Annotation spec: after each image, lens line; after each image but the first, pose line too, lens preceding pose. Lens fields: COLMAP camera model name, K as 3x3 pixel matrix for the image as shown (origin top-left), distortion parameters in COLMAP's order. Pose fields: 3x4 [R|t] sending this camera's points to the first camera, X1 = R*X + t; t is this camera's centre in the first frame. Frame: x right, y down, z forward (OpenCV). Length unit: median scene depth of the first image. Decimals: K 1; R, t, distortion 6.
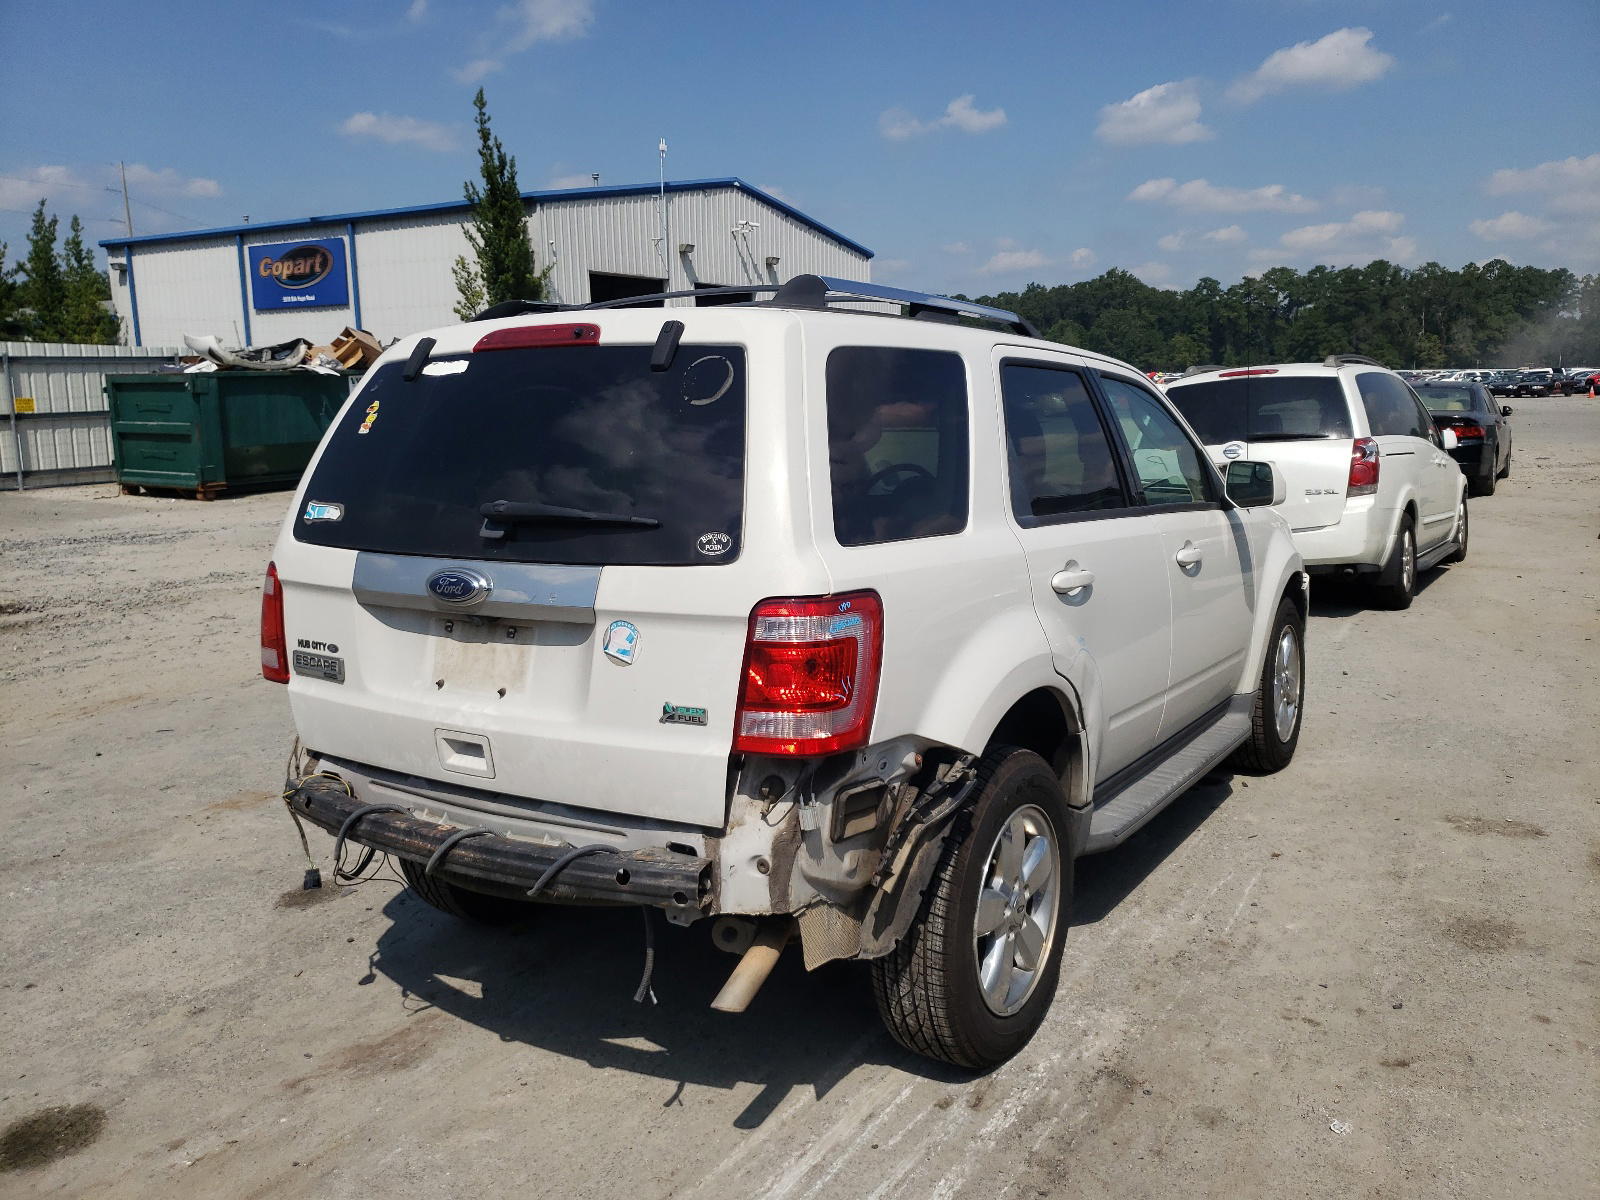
lens RADIAL K [[1304.1, 0, 800.1], [0, 1304.1, 594.9], [0, 0, 1]] dist [0.041673, -0.043123]
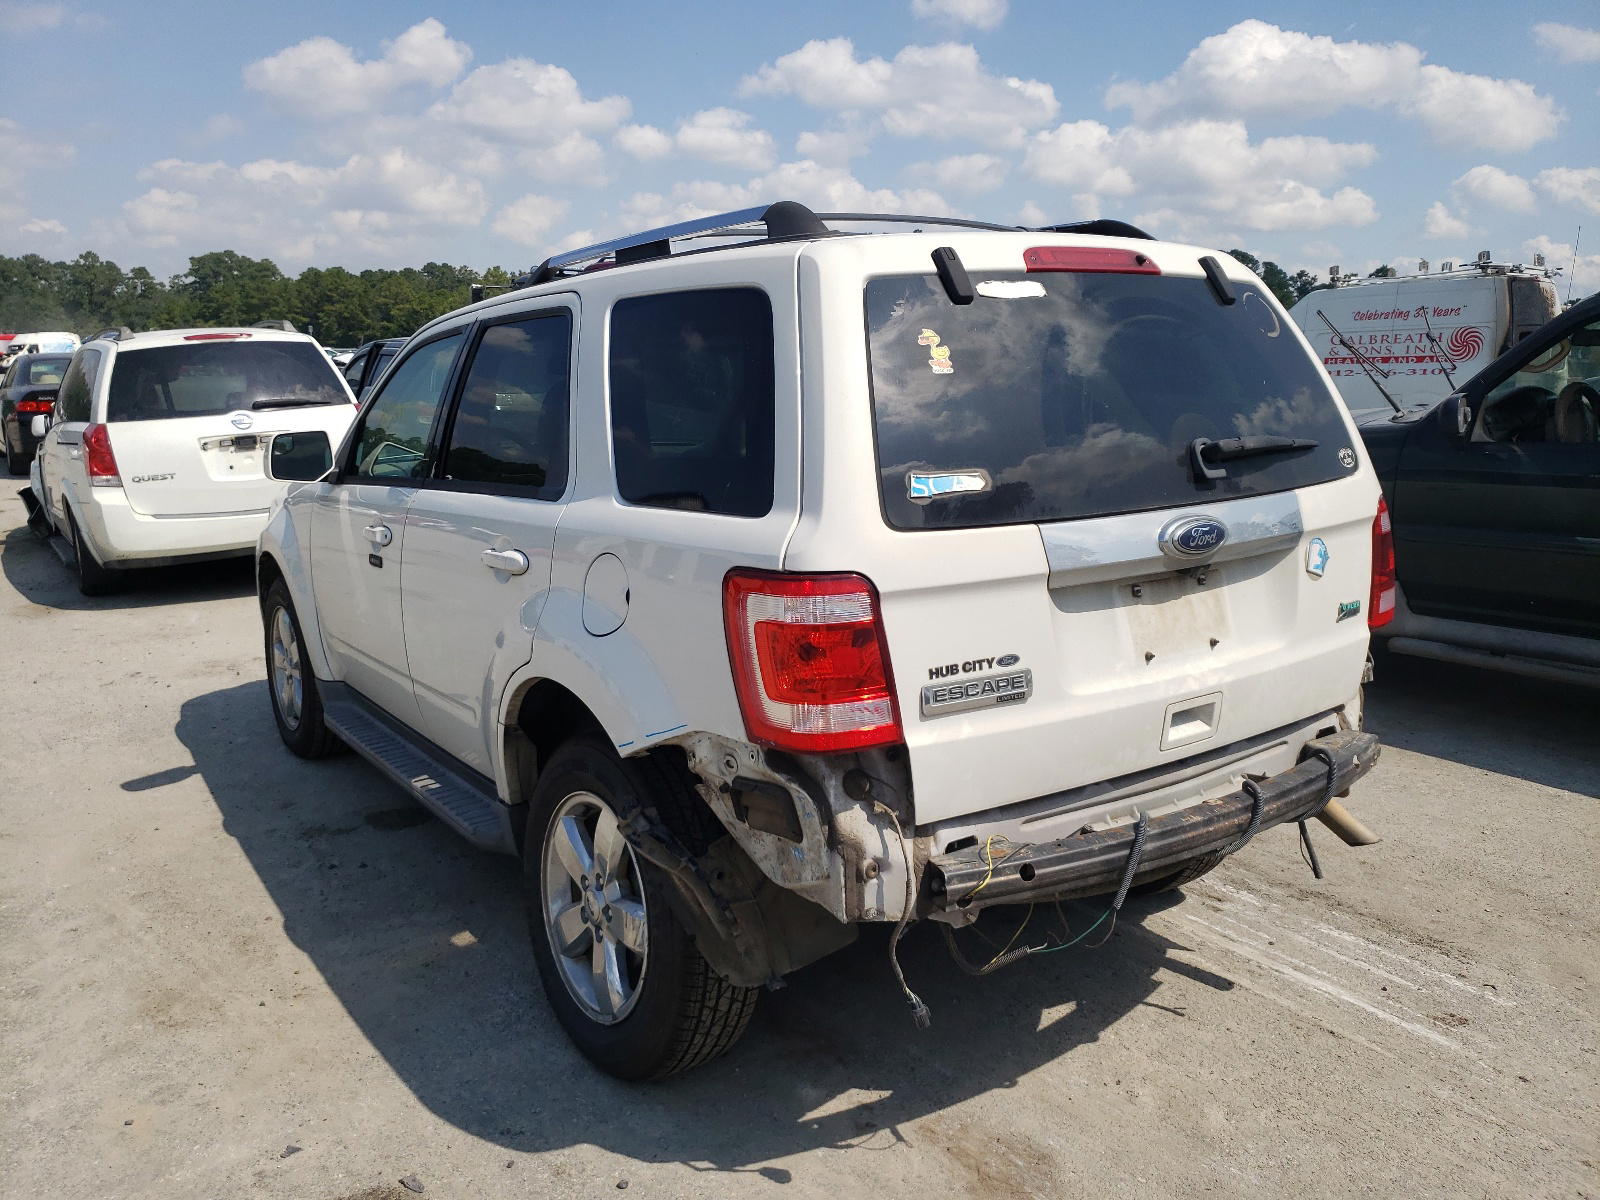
lens RADIAL K [[1304.1, 0, 796.7], [0, 1304.1, 602.0], [0, 0, 1]] dist [0.041673, -0.043123]
pose [[0.346511, -0.157201, 0.924780, -1.036716], [0.140496, 0.983435, 0.114528, -0.089946], [-0.927465, 0.090242, 0.362857, 0.808765]]
